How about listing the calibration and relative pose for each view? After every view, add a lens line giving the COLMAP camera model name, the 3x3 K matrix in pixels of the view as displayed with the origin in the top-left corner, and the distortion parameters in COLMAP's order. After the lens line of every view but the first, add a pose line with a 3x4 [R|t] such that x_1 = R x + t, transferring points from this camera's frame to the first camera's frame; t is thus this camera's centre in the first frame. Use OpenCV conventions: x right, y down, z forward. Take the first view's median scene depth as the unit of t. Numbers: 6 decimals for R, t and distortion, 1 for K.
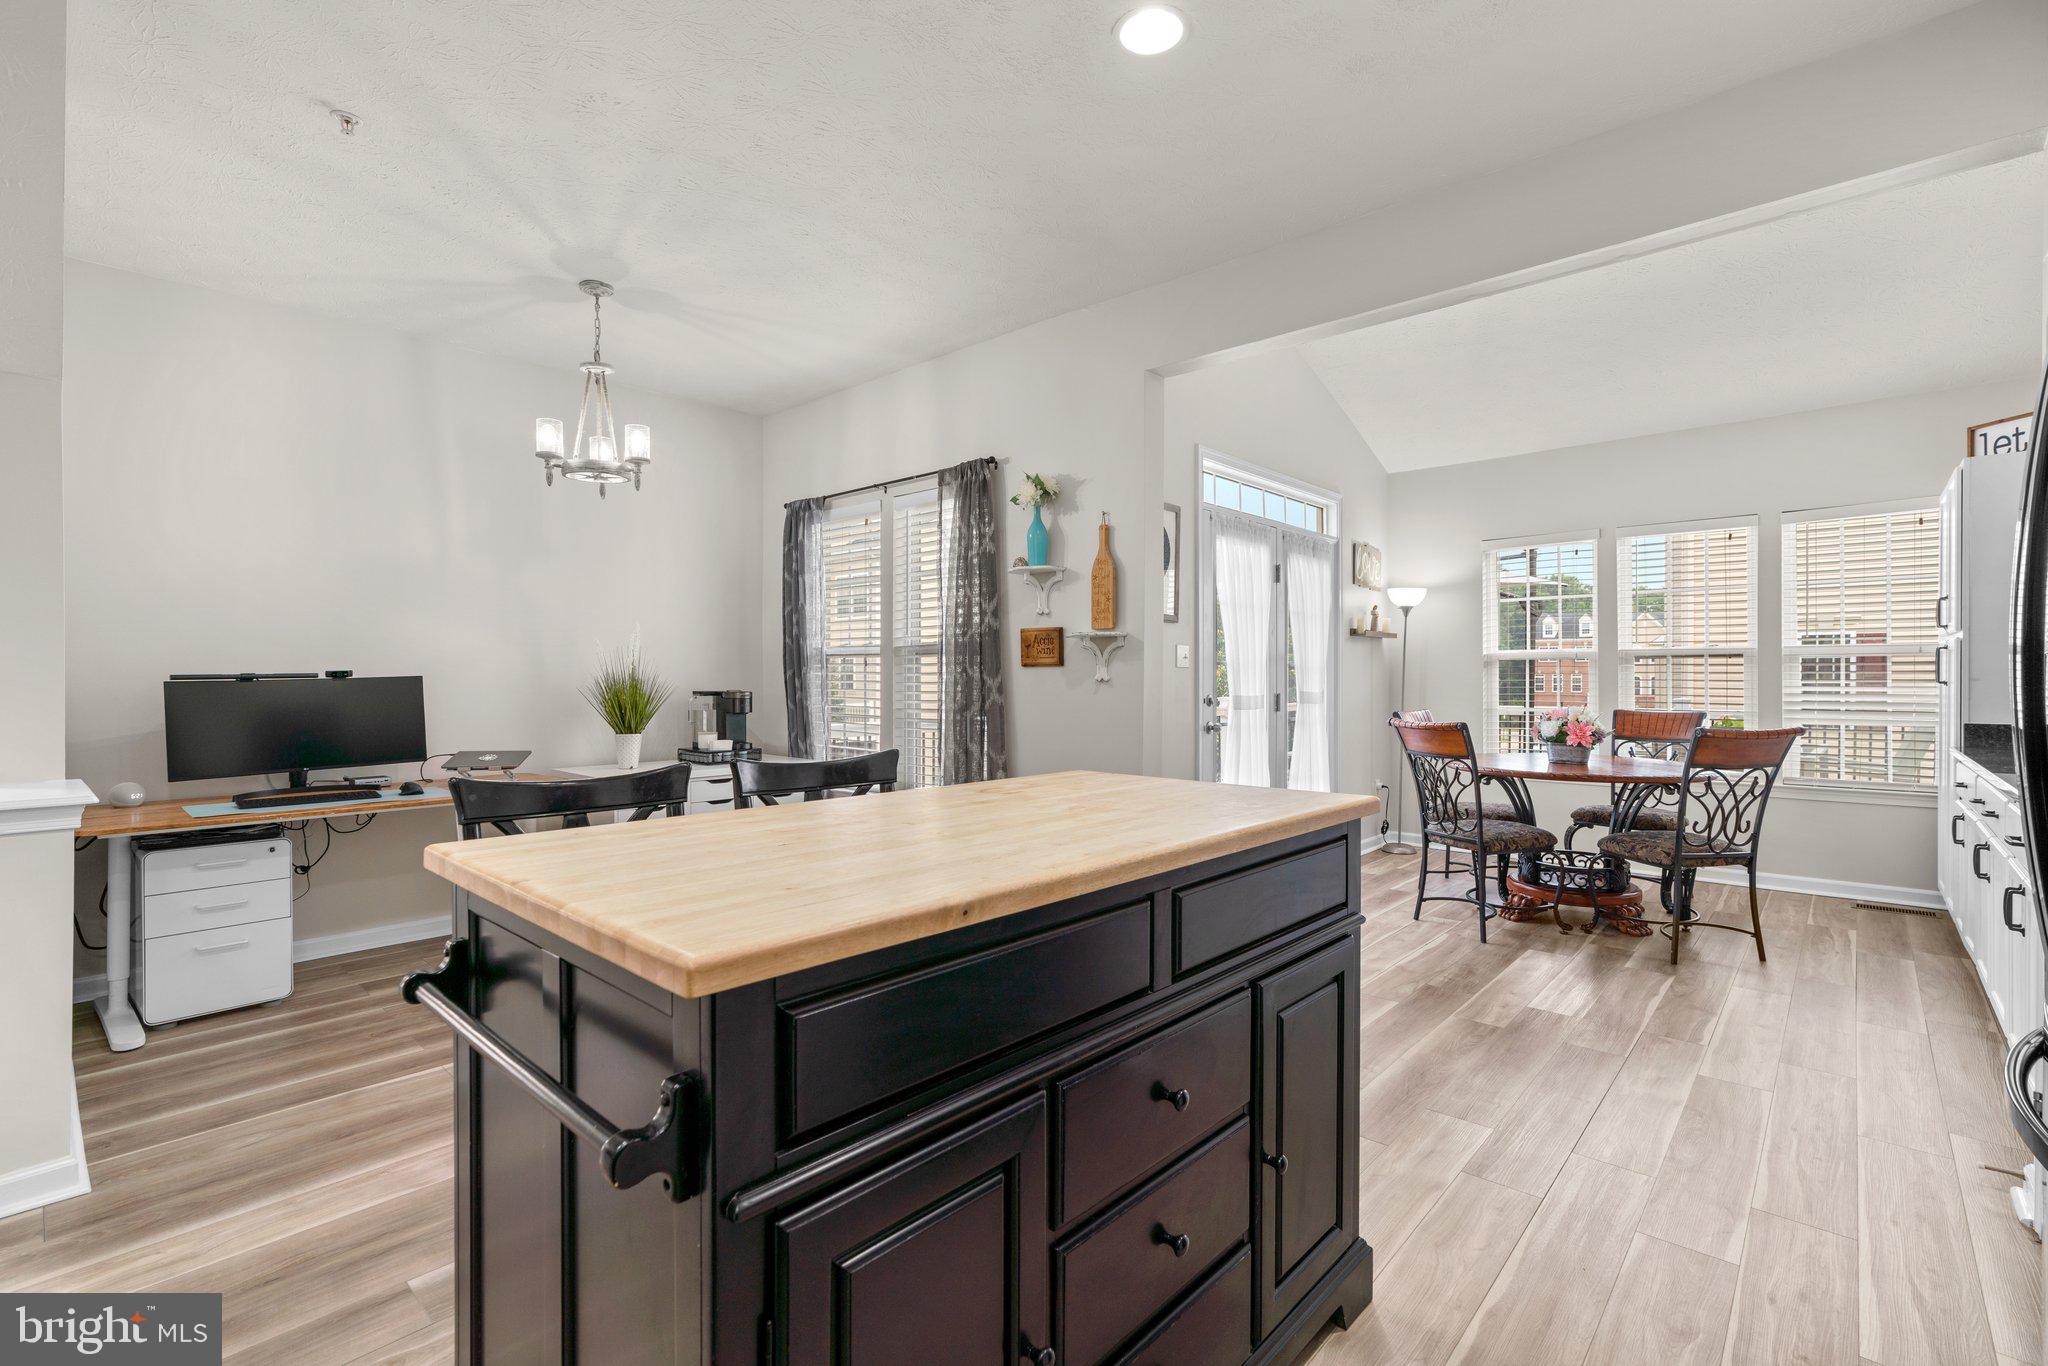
lens RADIAL K [[917.9, 0, 1033.7], [0, 917.9, 680.6], [0, 0, 1]] dist [-0.015090, 0.005642]
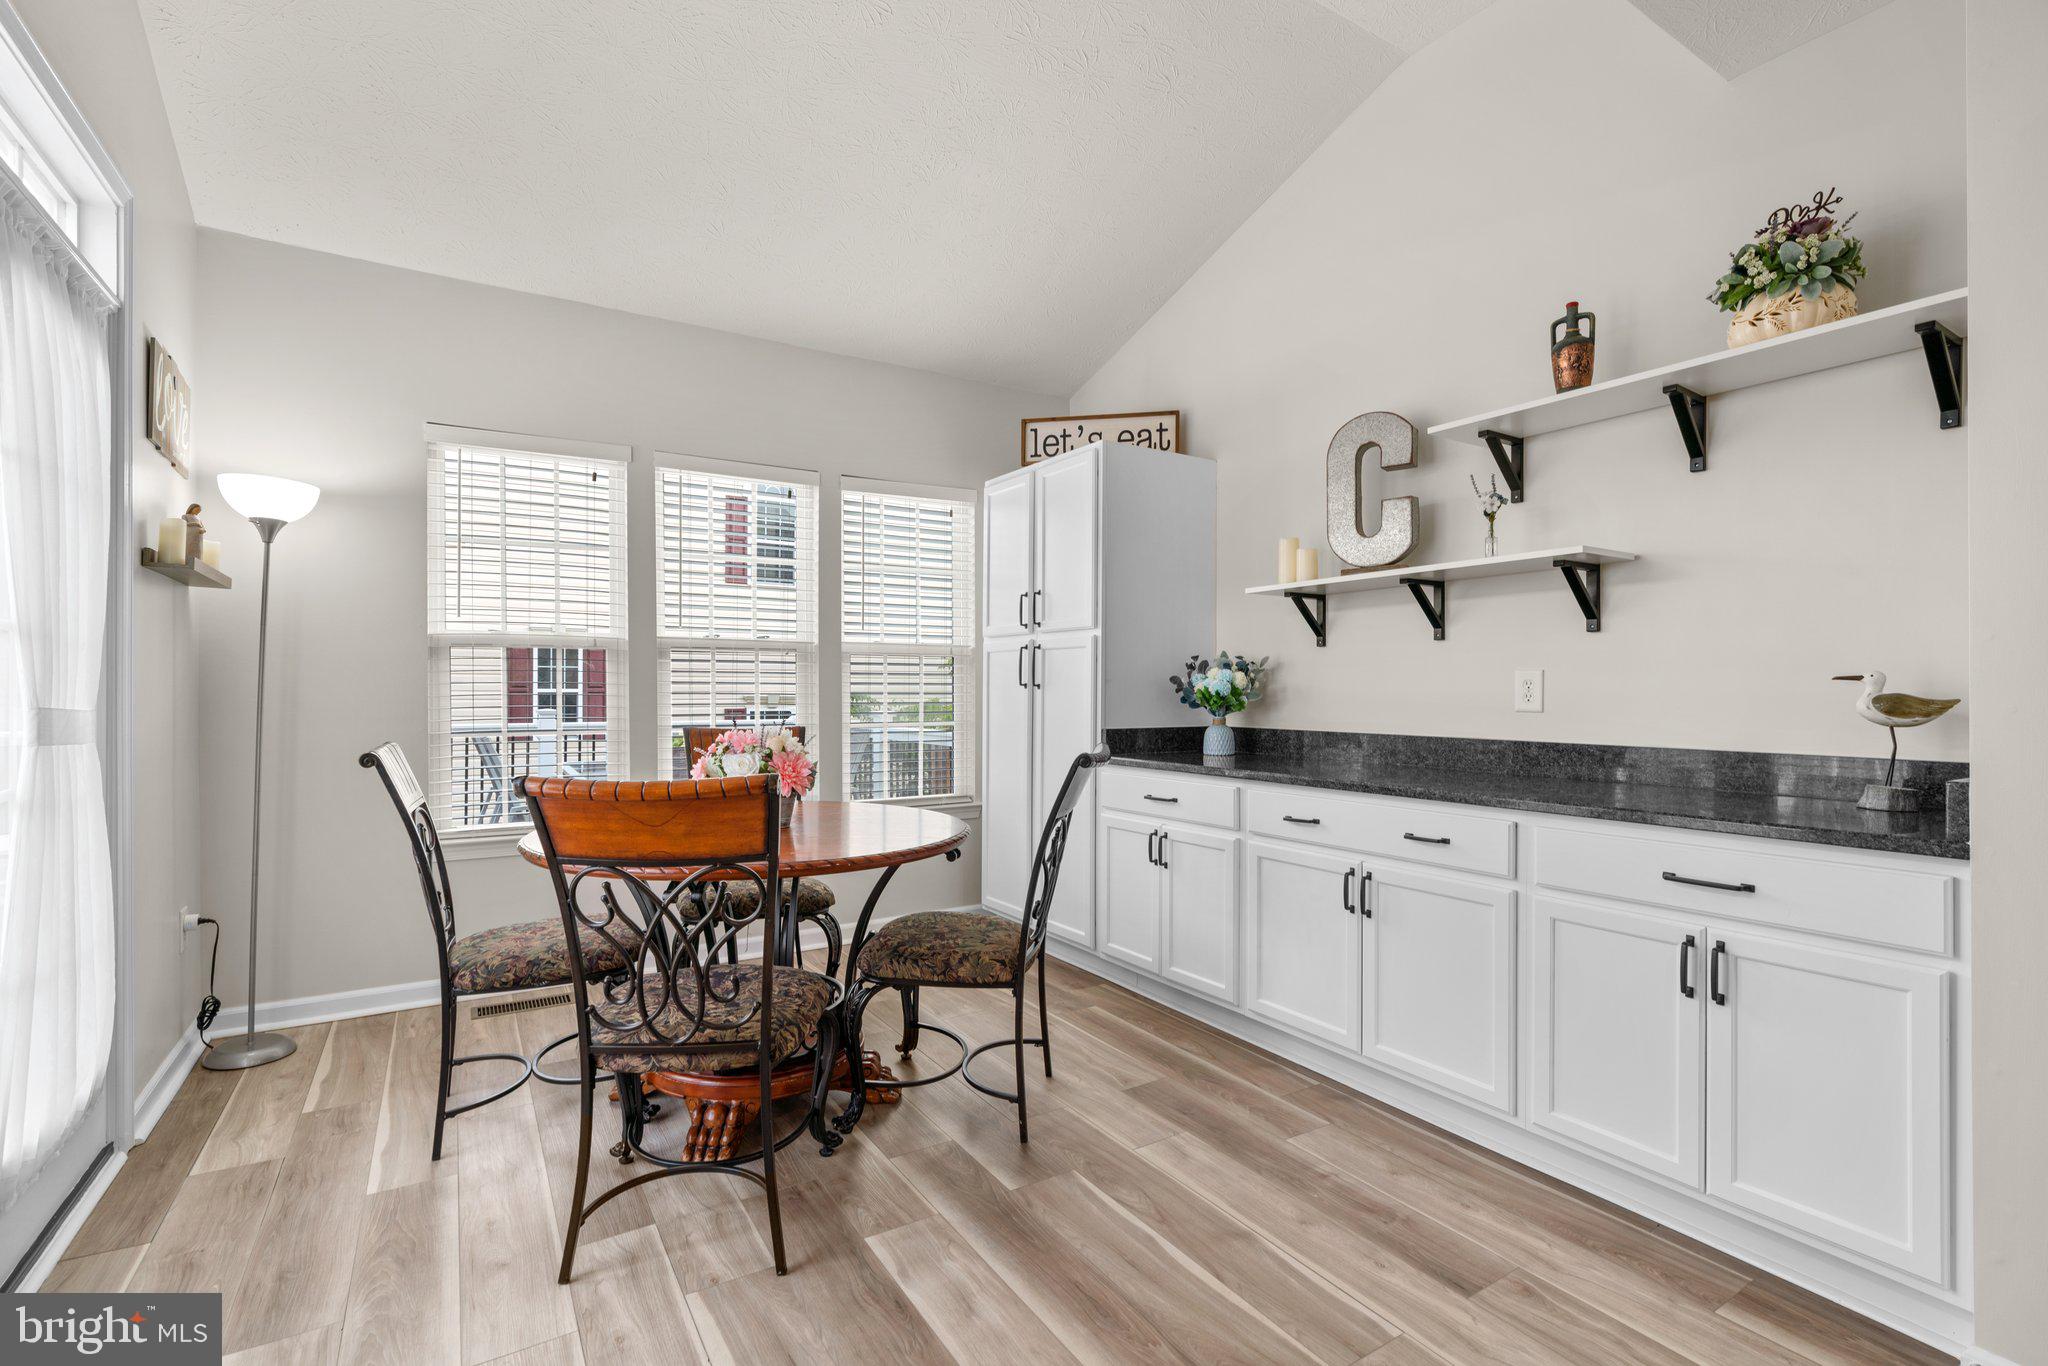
lens RADIAL K [[917.9, 0, 1027.1], [0, 917.9, 691.7], [0, 0, 1]] dist [-0.015090, 0.005642]
pose [[0.271270, -0.001620, 0.962502, 0.097125], [0.000788, 0.999999, 0.001461, 0.007142], [-0.962503, 0.000363, 0.271271, 0.714927]]
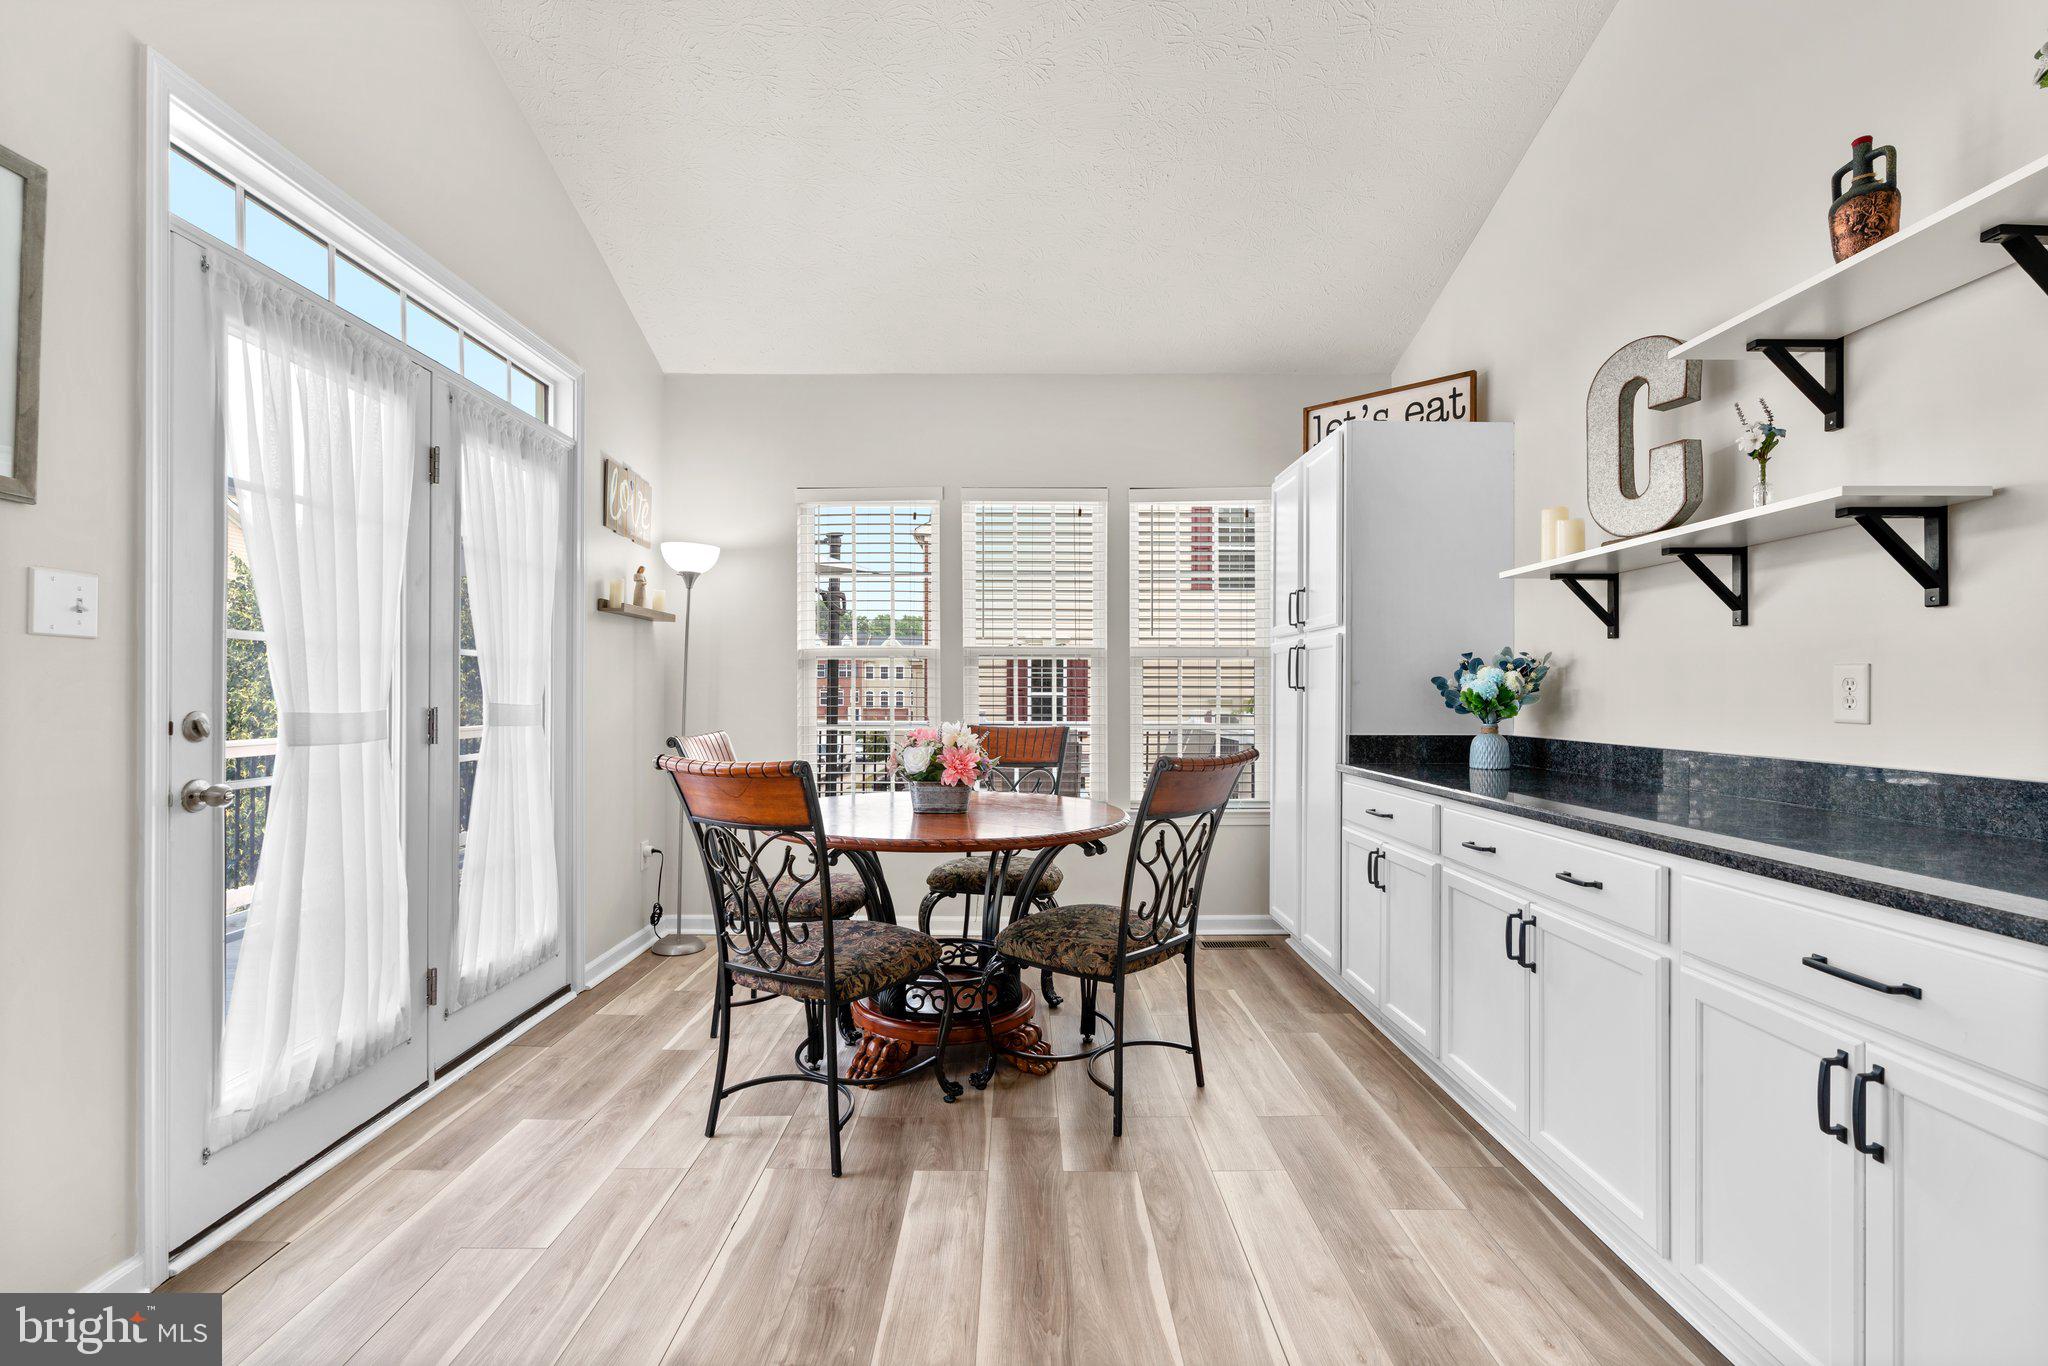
lens RADIAL K [[917.9, 0, 1032.6], [0, 917.9, 692.4], [0, 0, 1]] dist [-0.015090, 0.005642]
pose [[0.735065, 0.001347, 0.677995, 0.202368], [0.000039, 0.999998, -0.002030, 0.008150], [-0.677996, 0.001518, 0.735064, 0.498124]]
